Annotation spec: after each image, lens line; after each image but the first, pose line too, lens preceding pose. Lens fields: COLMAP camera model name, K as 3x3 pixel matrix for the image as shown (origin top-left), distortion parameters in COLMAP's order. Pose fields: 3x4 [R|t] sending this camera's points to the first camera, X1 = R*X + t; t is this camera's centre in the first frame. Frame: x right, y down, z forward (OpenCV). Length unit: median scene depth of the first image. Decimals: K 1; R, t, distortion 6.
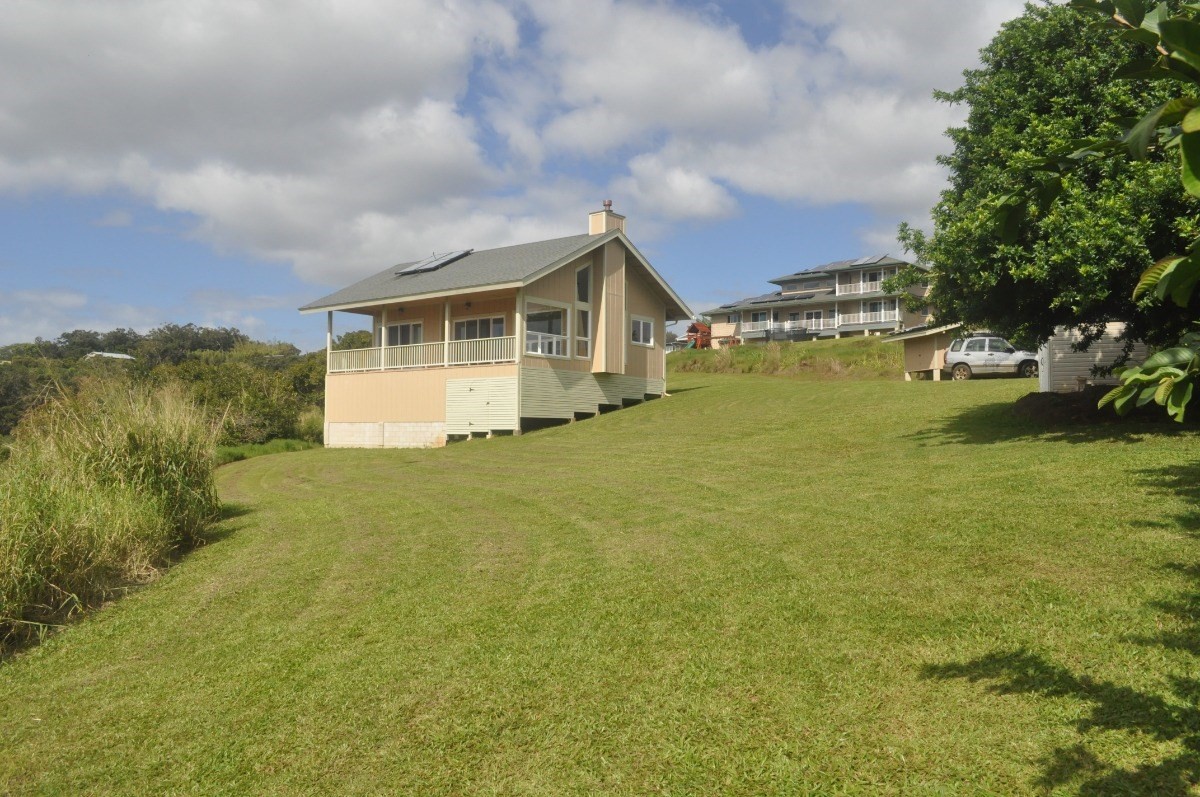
lens RADIAL K [[933.0, 0, 600.0], [0, 933.0, 398.5], [0, 0, 1]] dist [-0.073953, -0.000557]
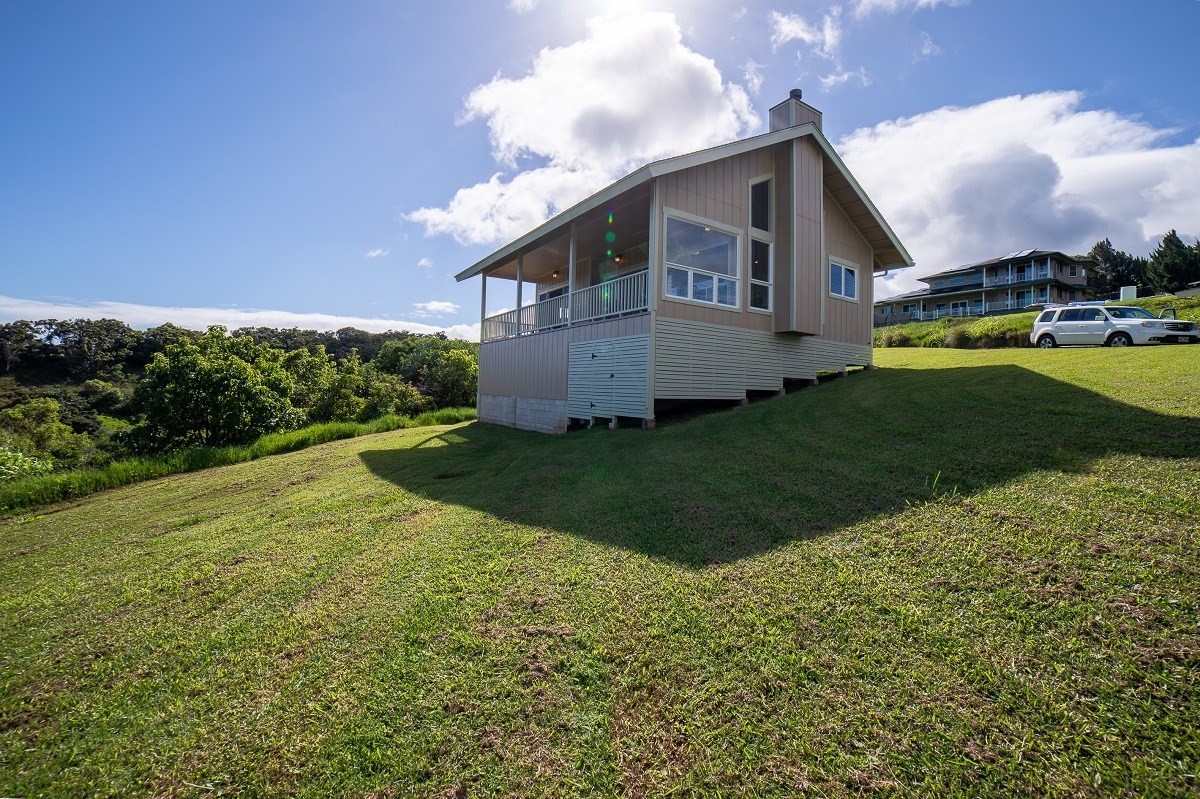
lens RADIAL K [[505.3, 0, 620.5], [0, 505.3, 395.2], [0, 0, 1]] dist [-0.000344, 0.000005]
pose [[0.959220, 0.019418, -0.281992, -0.010614], [-0.006764, 0.998929, 0.045780, 0.002190], [0.282579, -0.042006, 0.958324, 0.605736]]
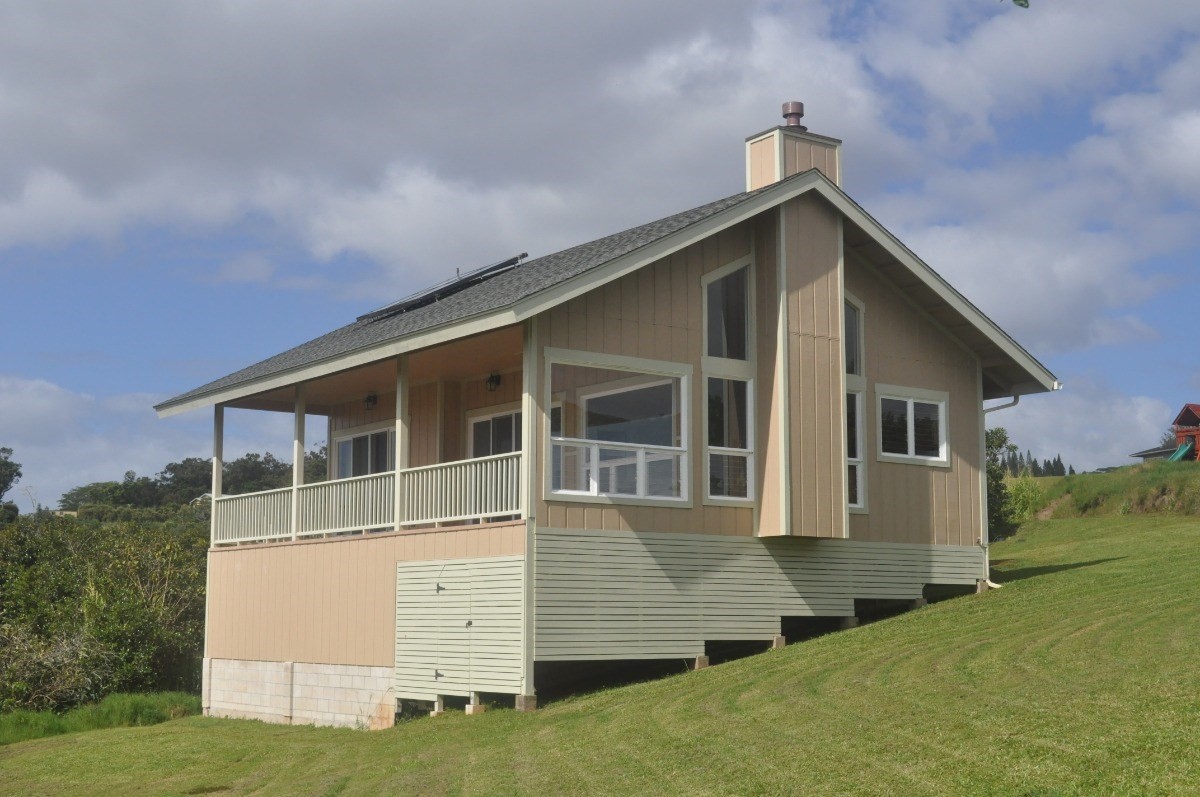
lens RADIAL K [[1707.8, 0, 600.0], [0, 1707.8, 398.5], [0, 0, 1]] dist [-0.097863, -0.030971]
pose [[0.960733, -0.043969, -0.273969, 0.125651], [0.017720, 0.995072, -0.097559, -0.017062], [0.276908, 0.088874, 0.956777, 0.293224]]
